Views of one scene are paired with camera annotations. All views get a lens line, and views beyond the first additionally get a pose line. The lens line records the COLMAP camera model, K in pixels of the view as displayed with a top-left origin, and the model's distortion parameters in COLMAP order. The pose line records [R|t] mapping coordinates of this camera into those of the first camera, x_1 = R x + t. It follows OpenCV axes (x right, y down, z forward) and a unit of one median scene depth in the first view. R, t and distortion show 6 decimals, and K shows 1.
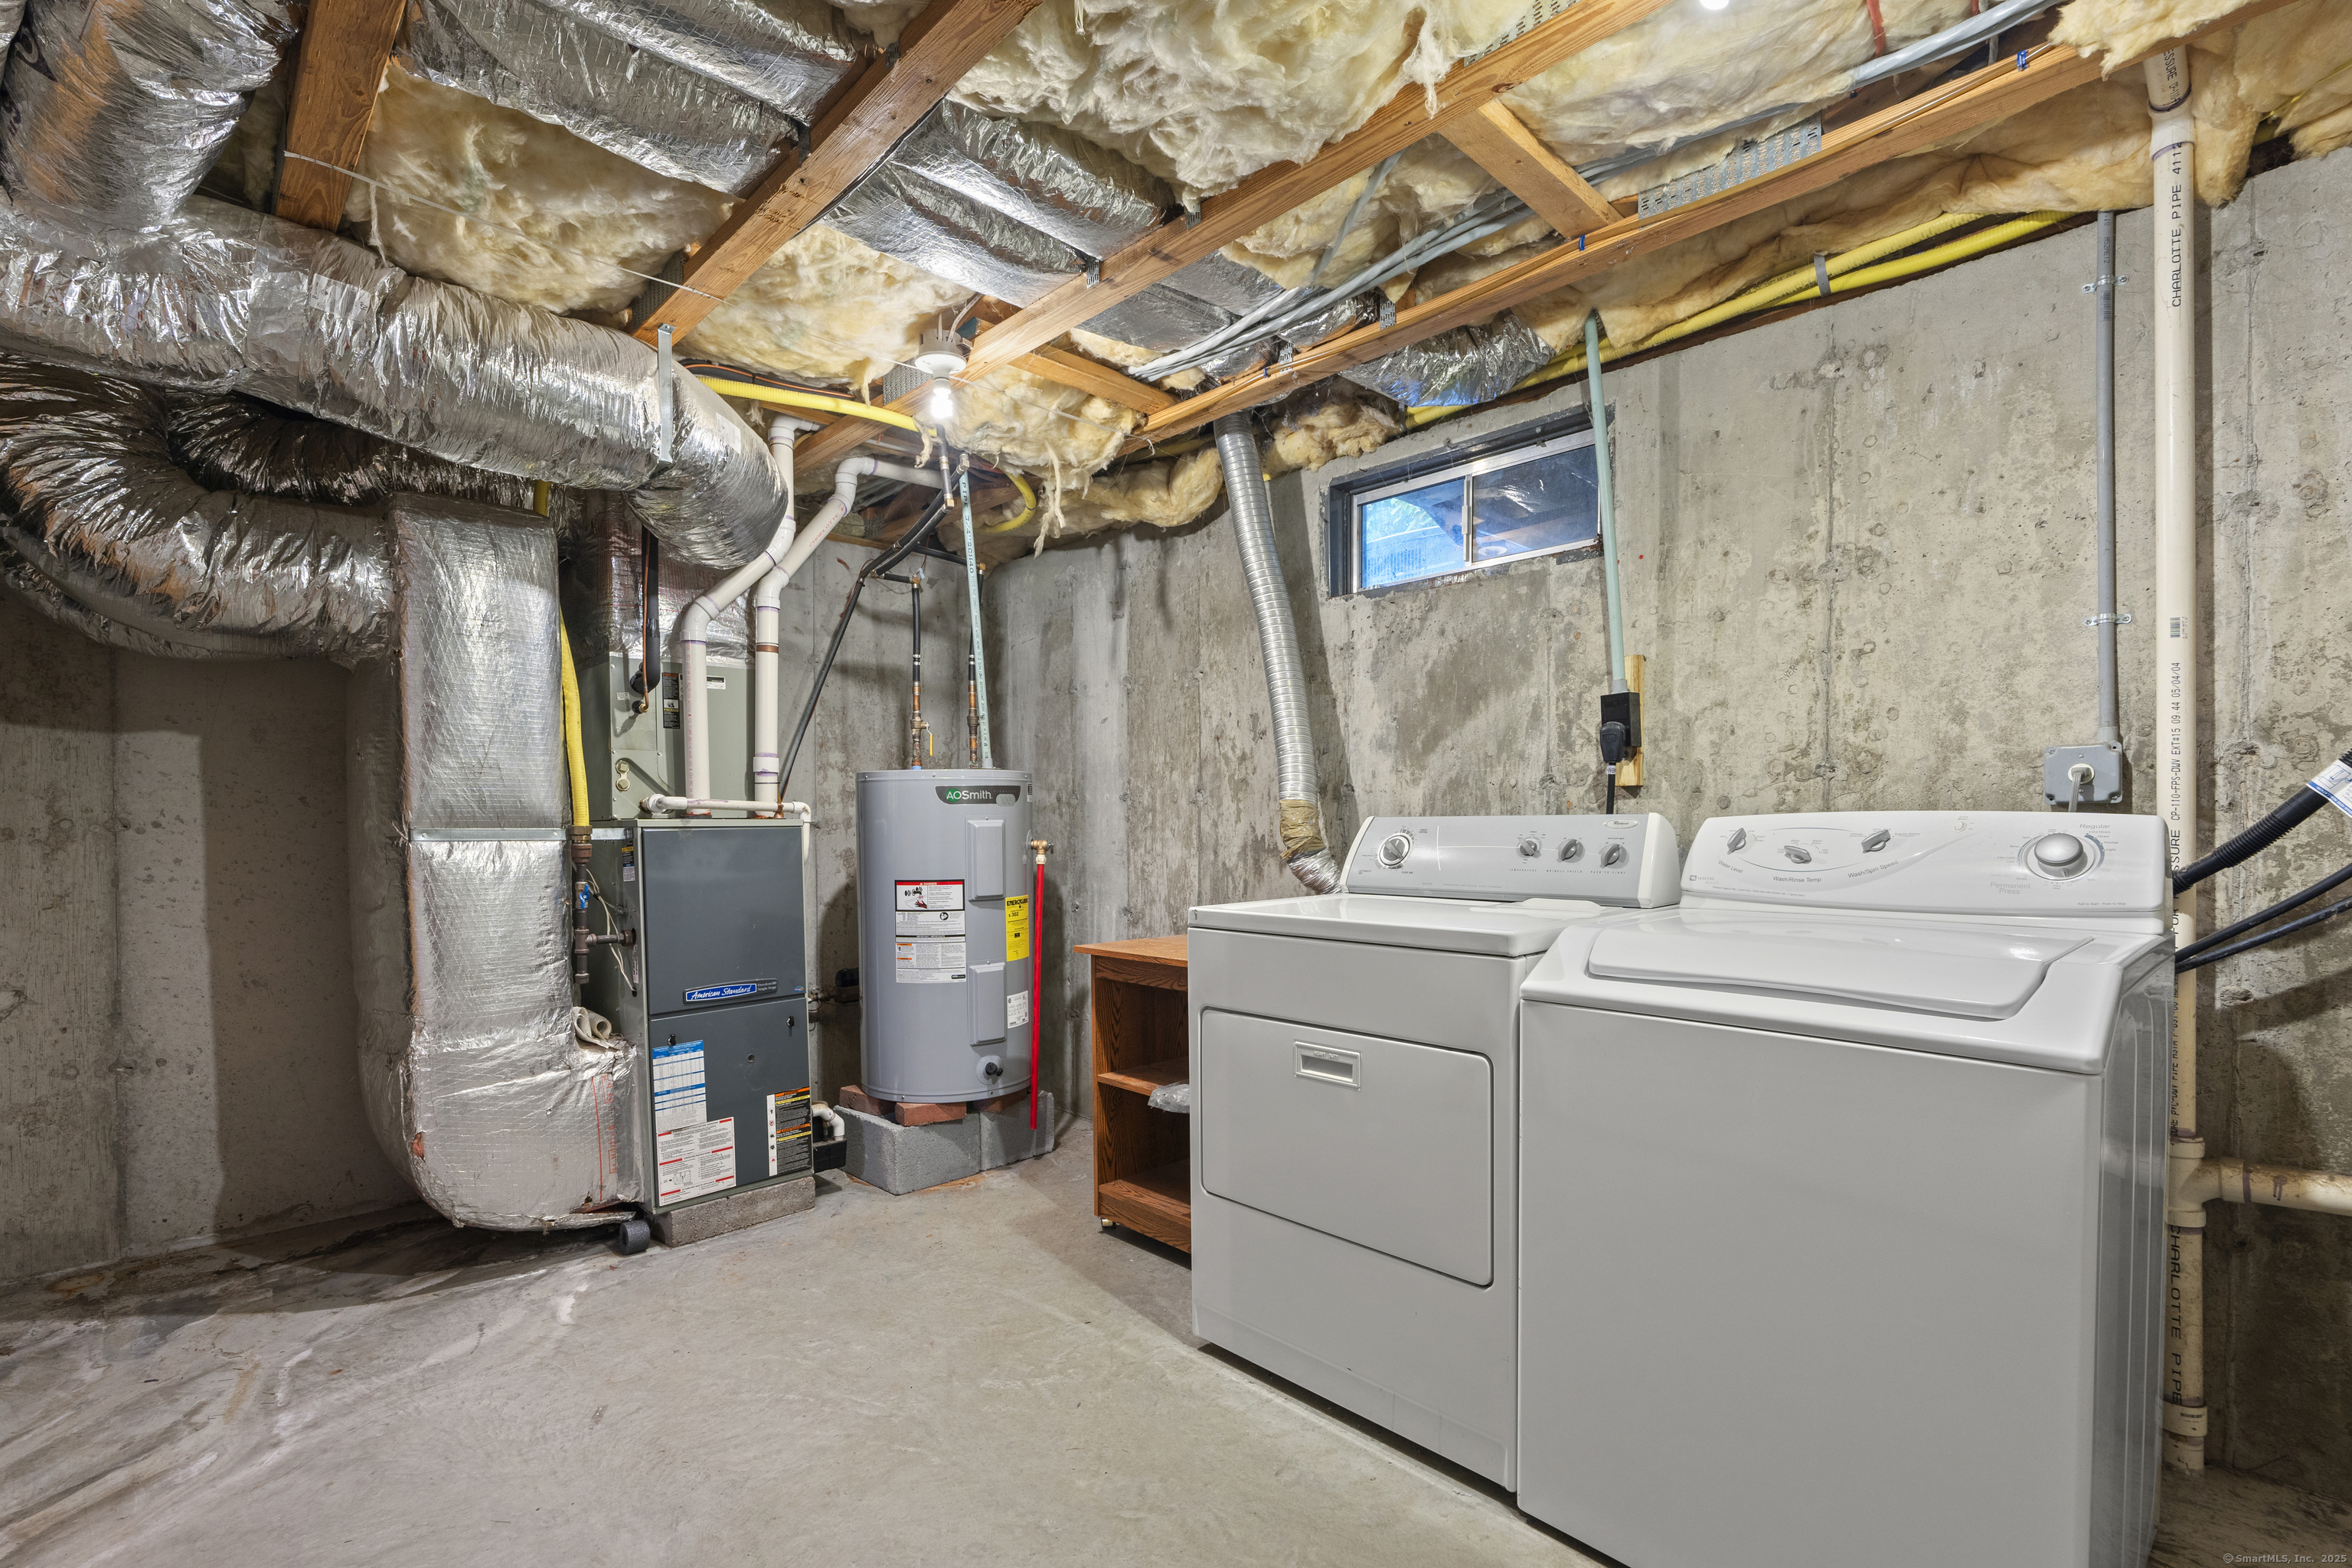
lens RADIAL K [[1041.1, 0, 1161.2], [0, 1041.1, 843.3], [0, 0, 1]] dist [-0.002756, 0.000009]
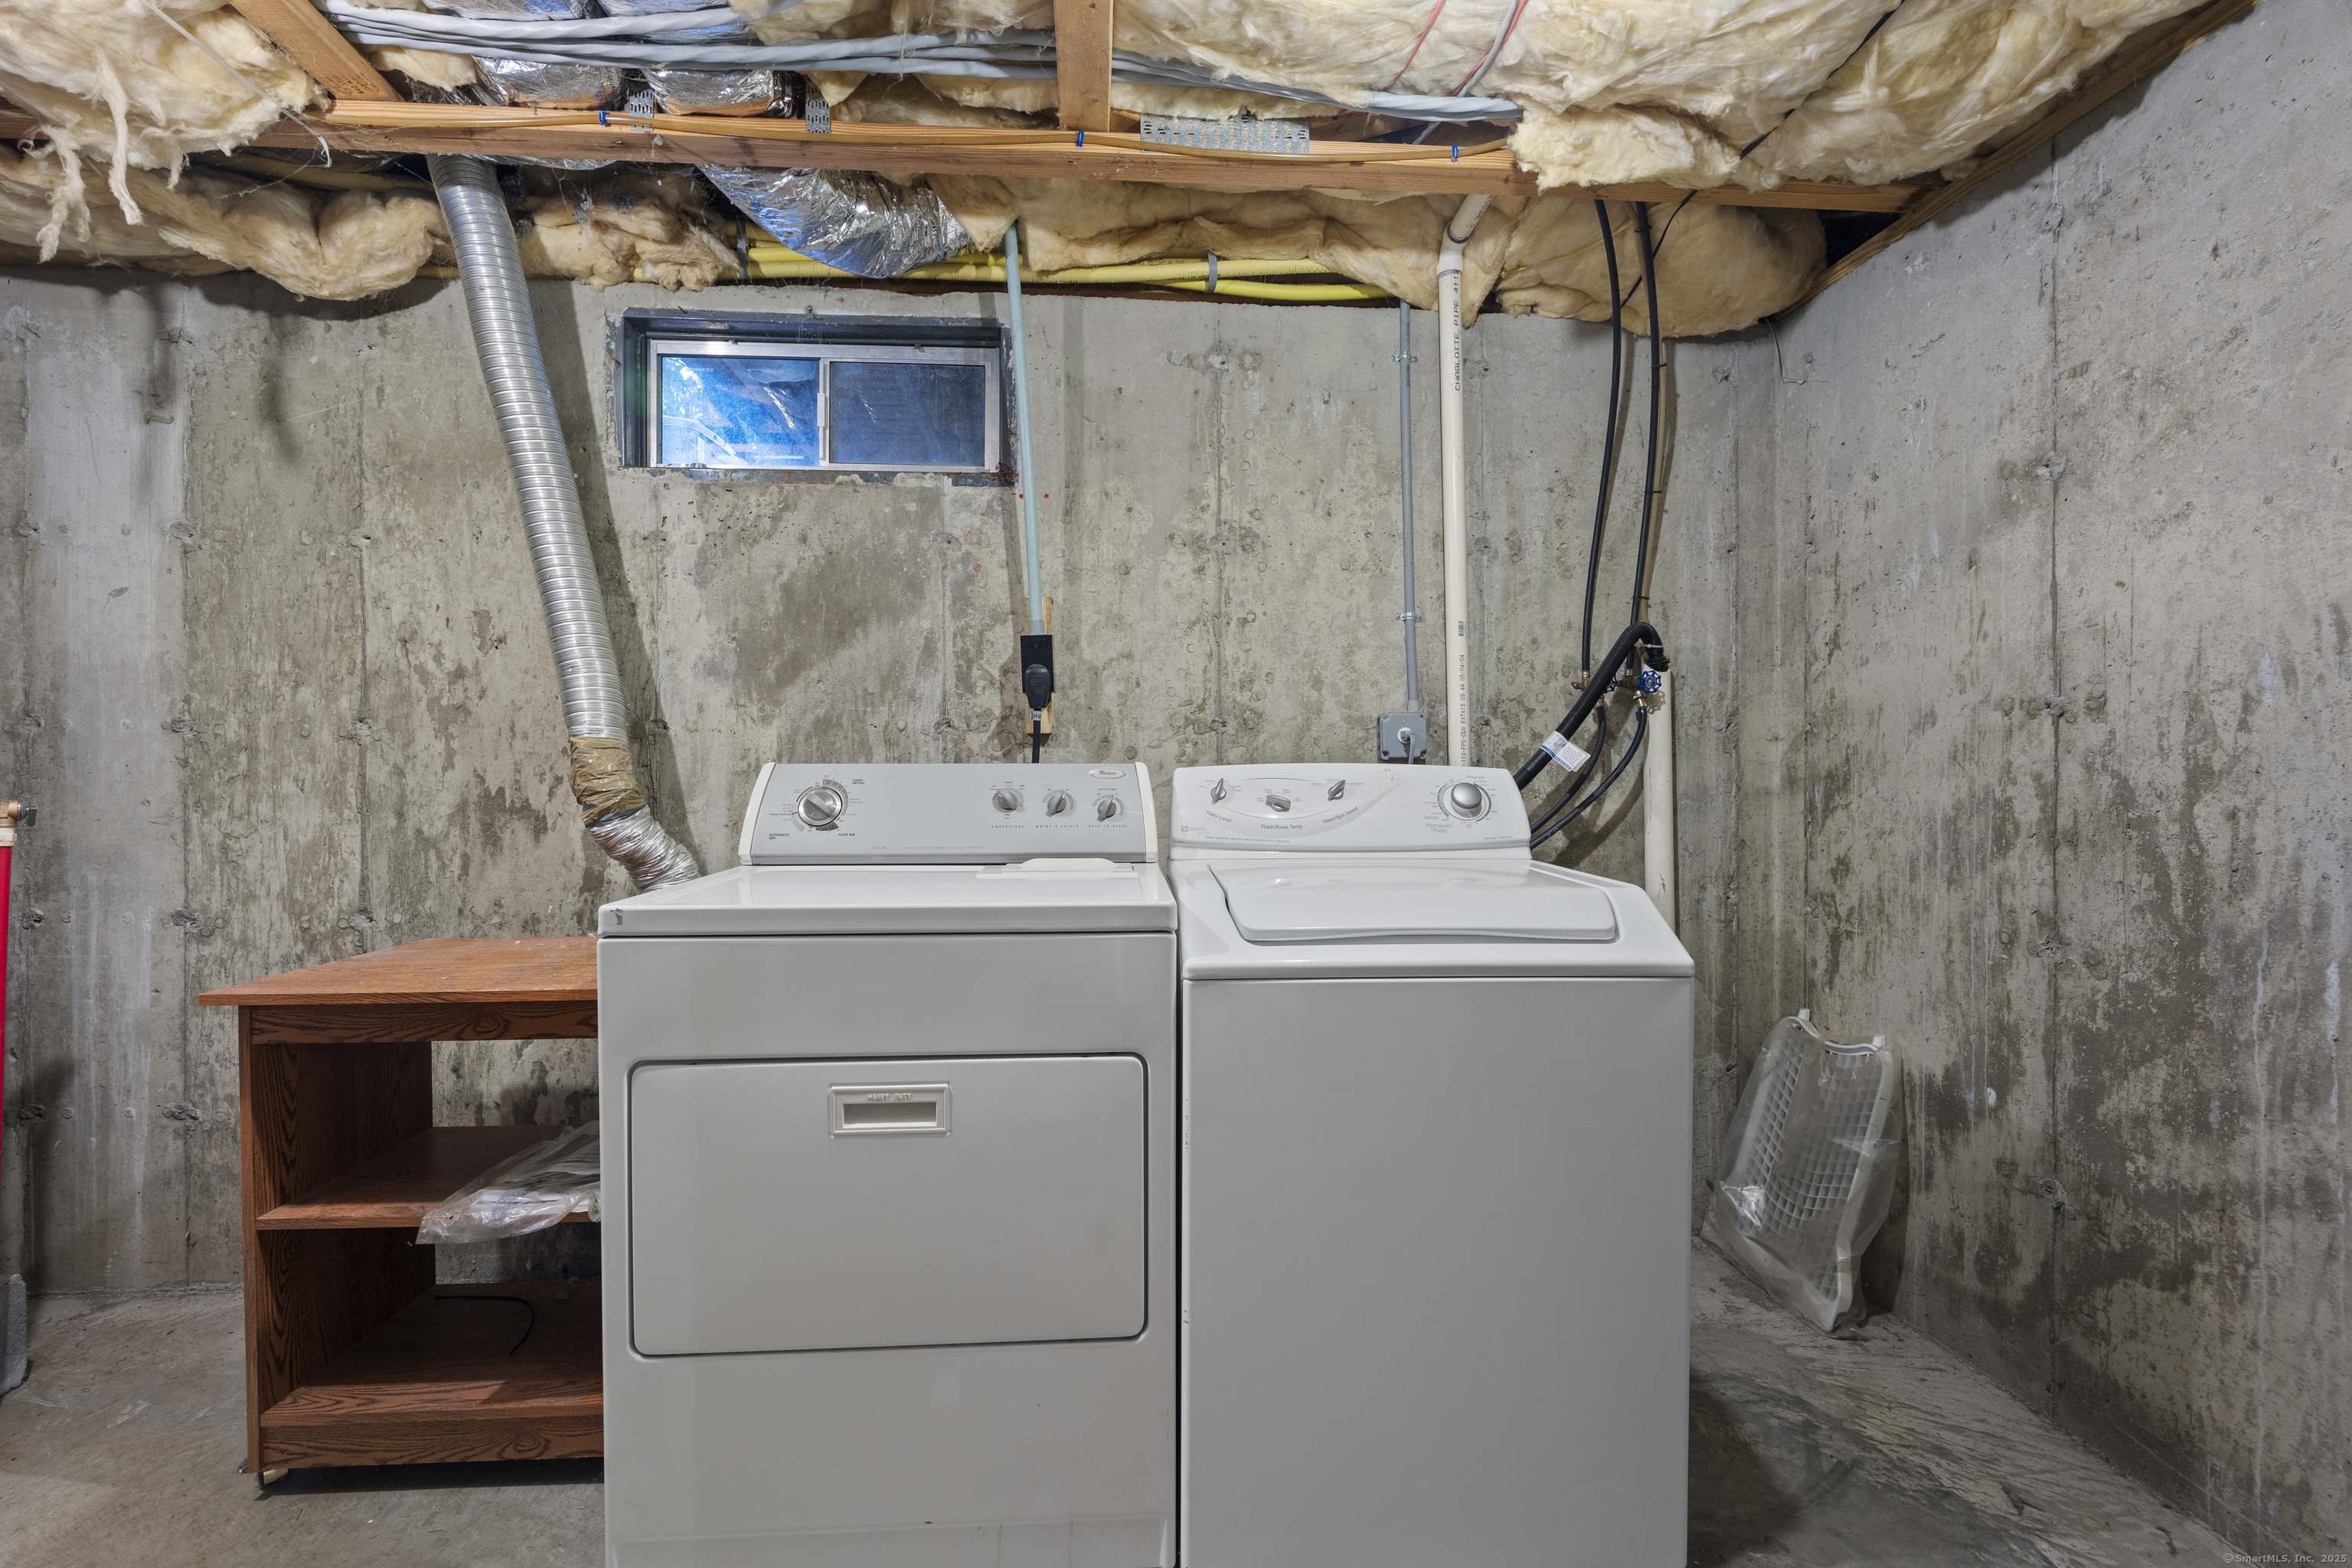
lens RADIAL K [[1041.1, 0, 1176.4], [0, 1041.1, 776.2], [0, 0, 1]] dist [-0.002756, 0.000009]
pose [[0.638466, 0.001119, 0.769649, -0.198182], [0.010746, 0.999888, -0.010369, -0.005040], [-0.769575, 0.014891, 0.638383, 0.291732]]
